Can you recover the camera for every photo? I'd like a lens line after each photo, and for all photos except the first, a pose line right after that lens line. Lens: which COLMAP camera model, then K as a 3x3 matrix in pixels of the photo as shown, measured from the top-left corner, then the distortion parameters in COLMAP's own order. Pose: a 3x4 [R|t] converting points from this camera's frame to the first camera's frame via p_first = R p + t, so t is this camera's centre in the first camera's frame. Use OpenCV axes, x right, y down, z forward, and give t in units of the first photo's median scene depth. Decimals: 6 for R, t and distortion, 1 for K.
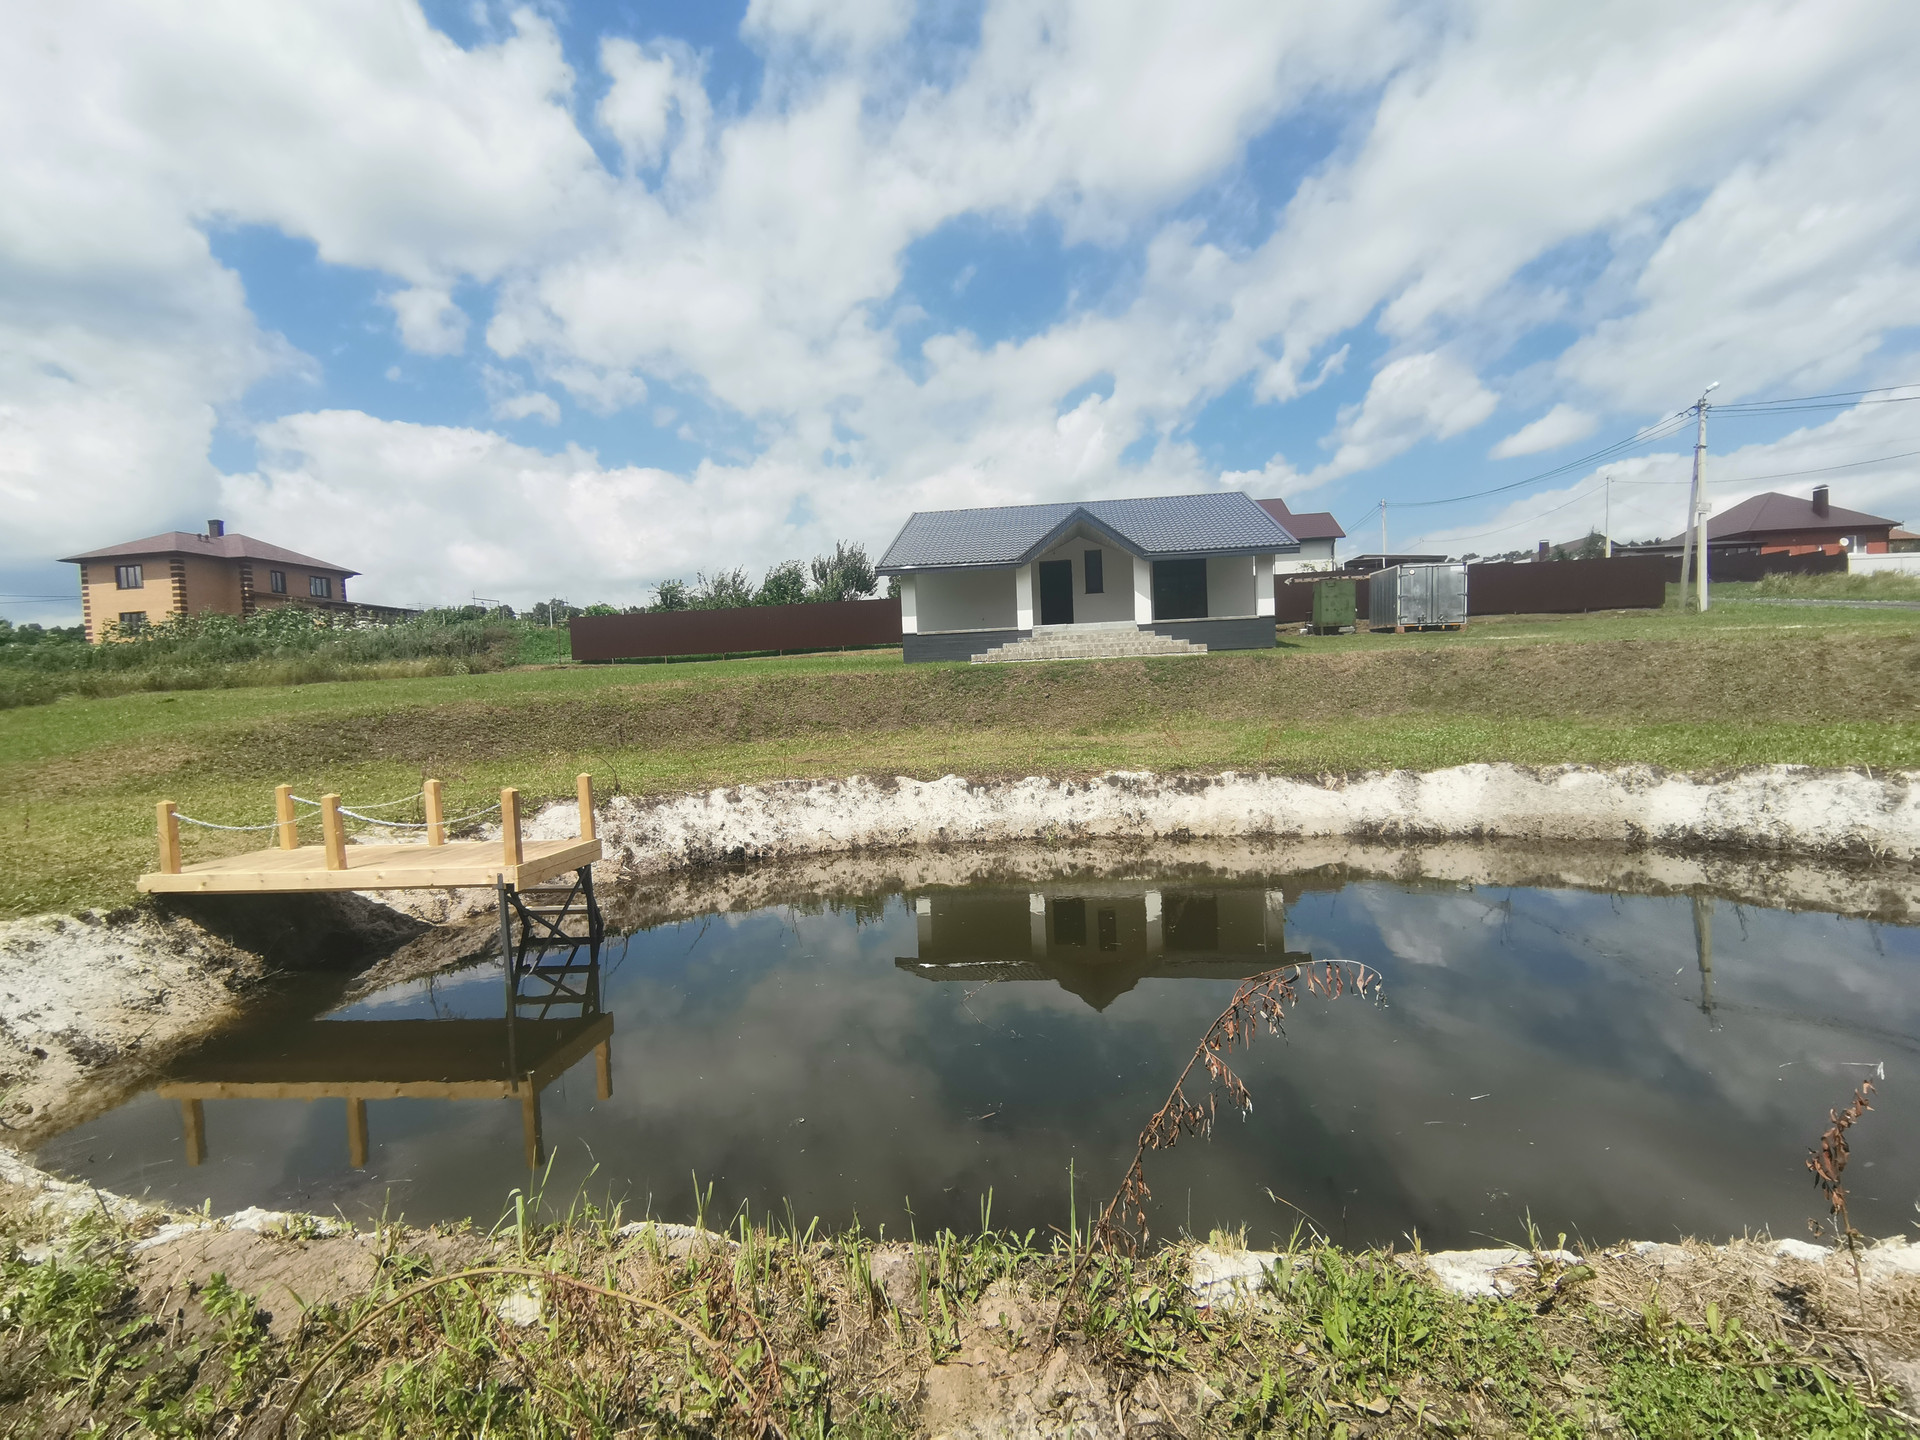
lens RADIAL K [[954.2, 0, 956.2], [0, 954.2, 733.1], [0, 0, 1]] dist [0.000657, -0.015584]
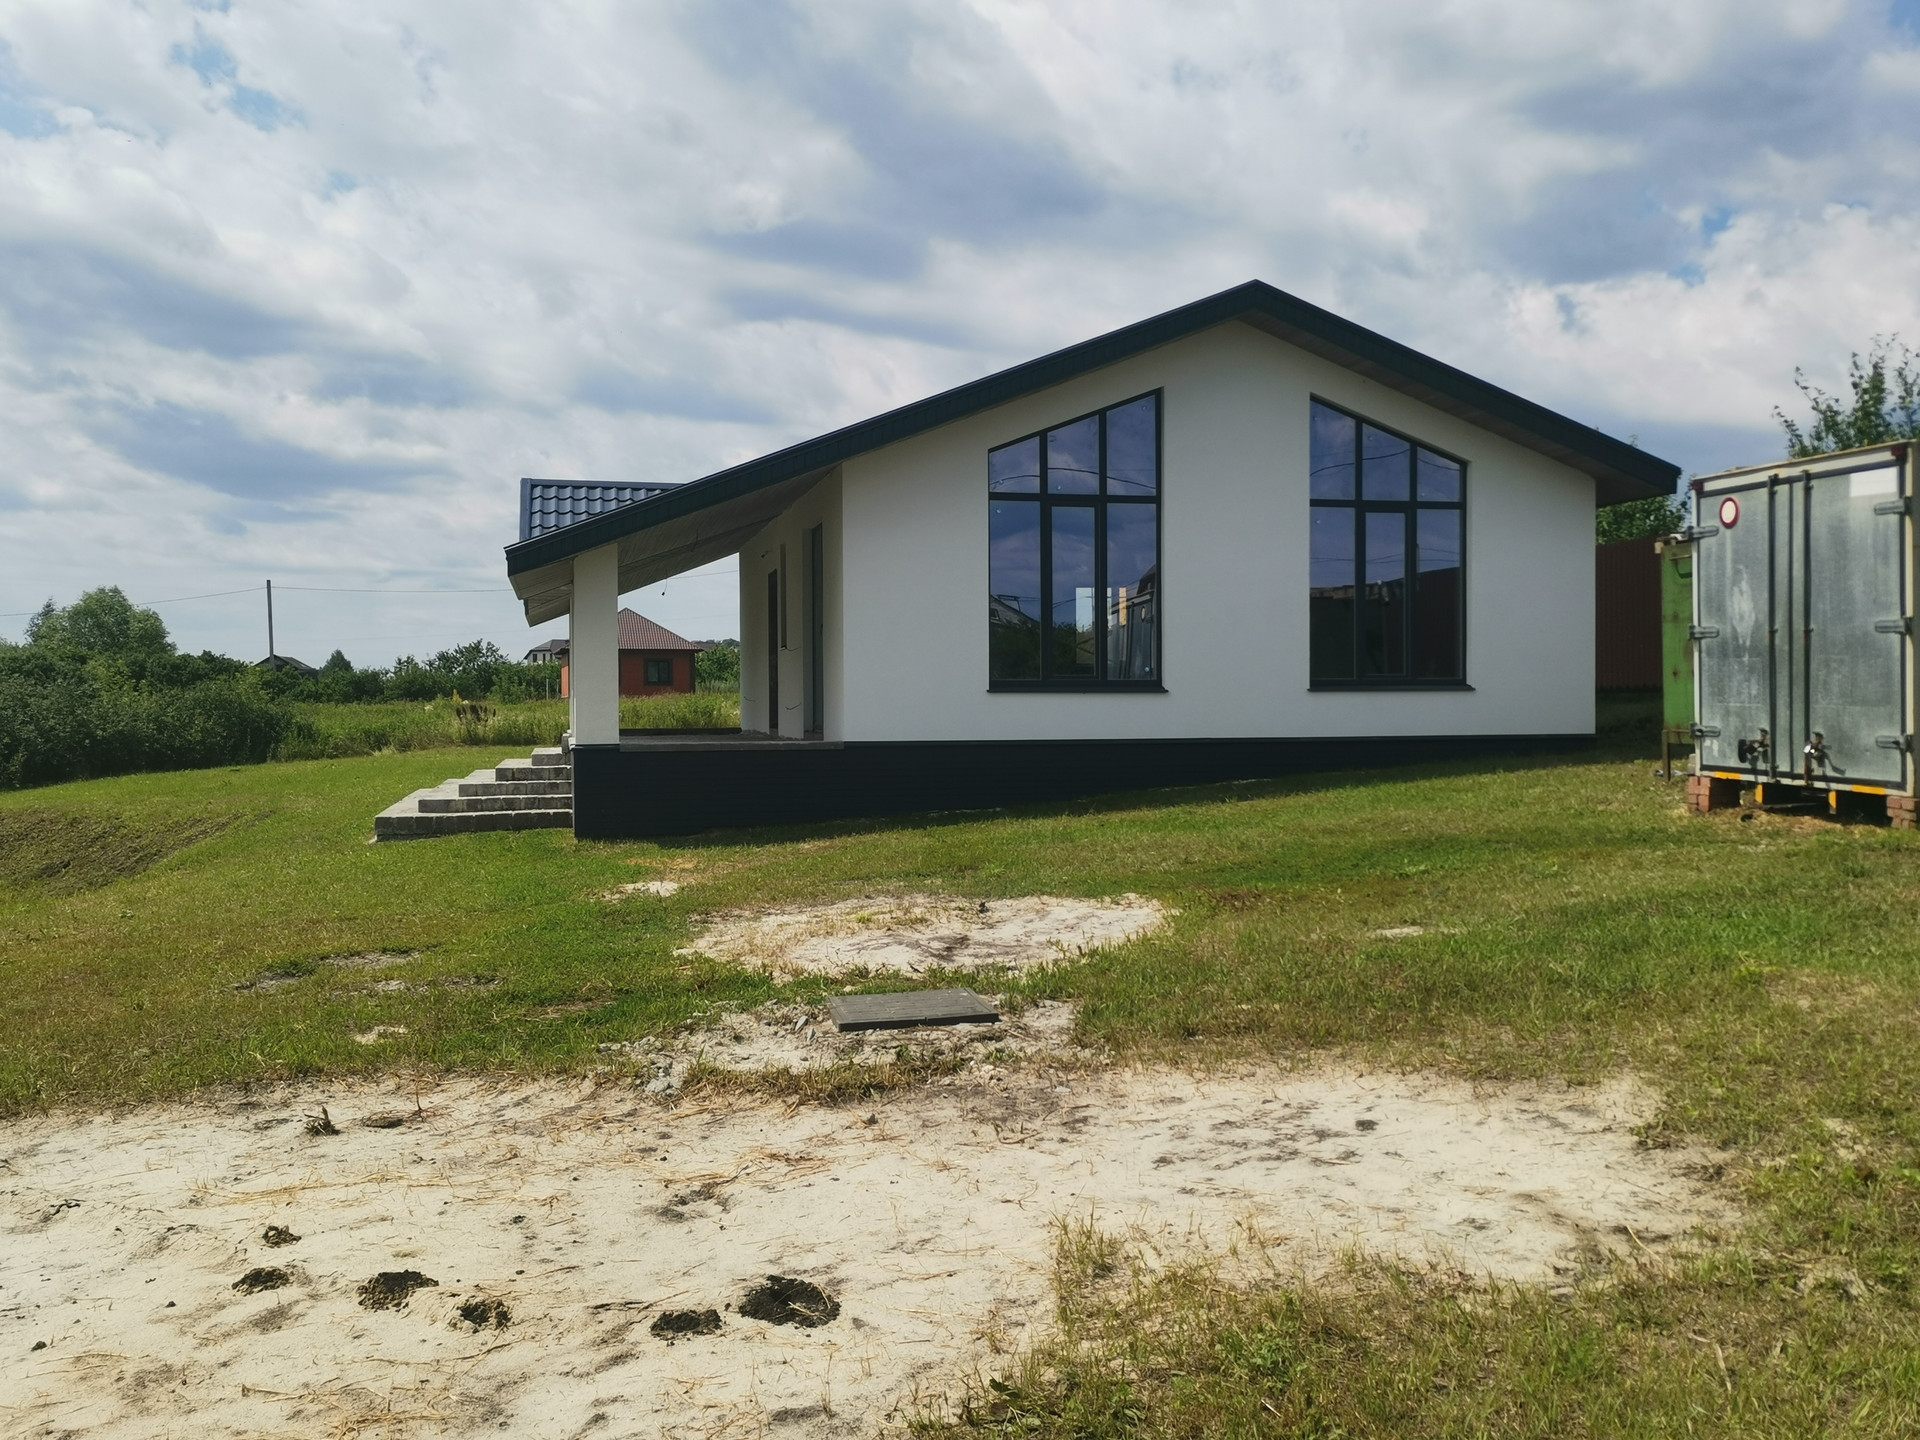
lens RADIAL K [[1681.1, 0, 964.6], [0, 1681.1, 714.9], [0, 0, 1]] dist [-0.017358, -0.002328]
pose [[0.316342, 0.053411, -0.947140, 1.689016], [-0.063962, 0.997343, 0.034879, -0.284084], [0.946486, 0.049548, 0.318918, 1.625752]]
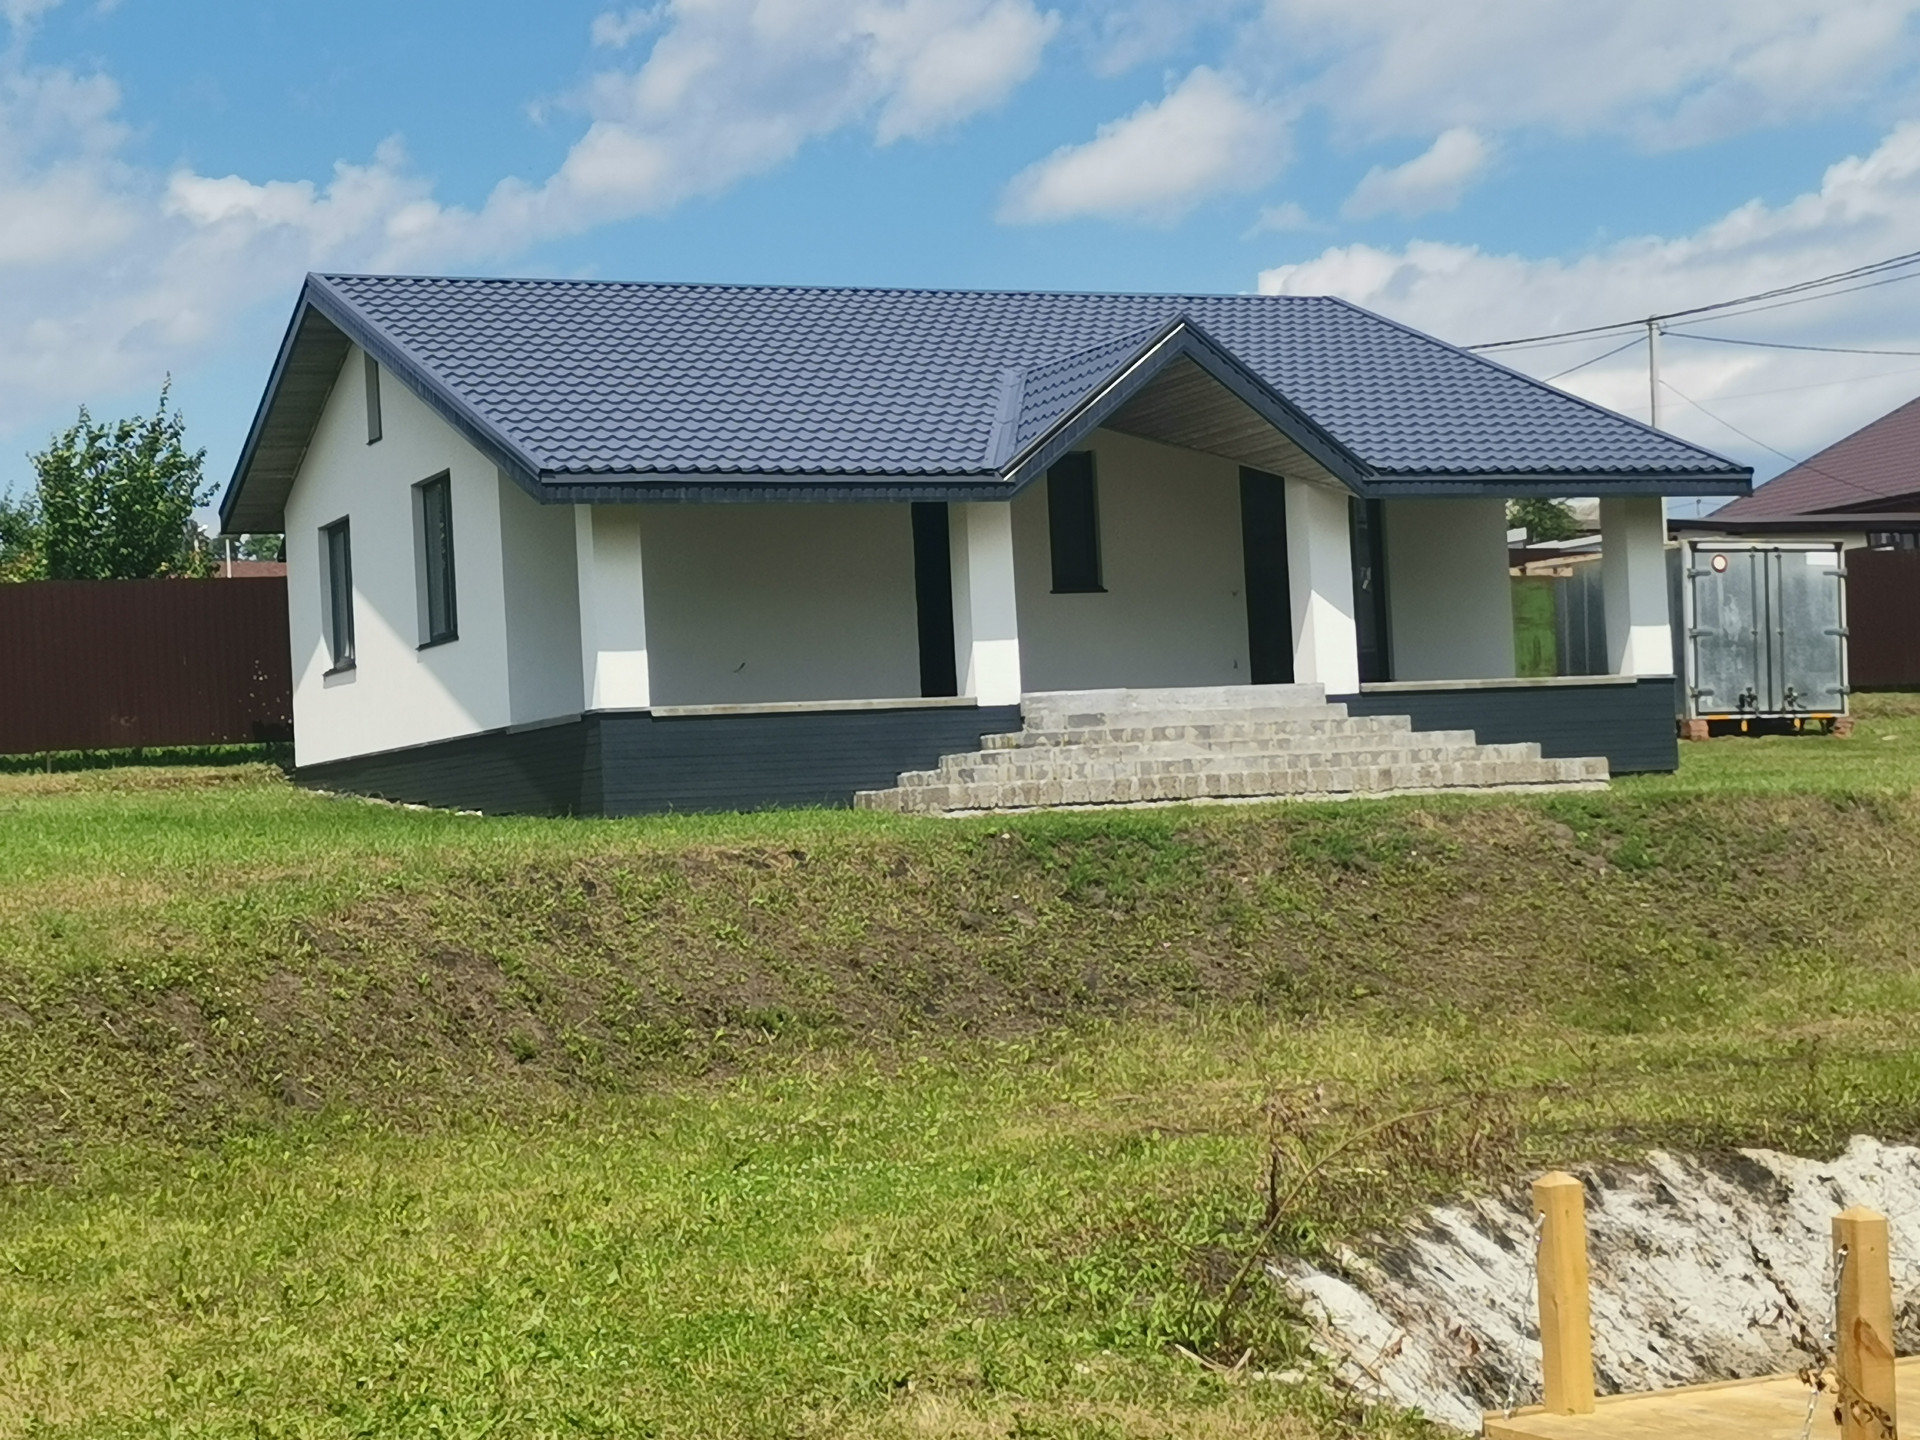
lens RADIAL K [[3583.9, 0, 954.1], [0, 3583.9, 723.9], [0, 0, 1]] dist [-0.071648, 0.000000]
pose [[0.863271, 0.017528, 0.504435, -0.891661], [0.039105, 0.994070, -0.101465, 0.017551], [-0.503223, 0.107318, 0.857467, 0.093172]]
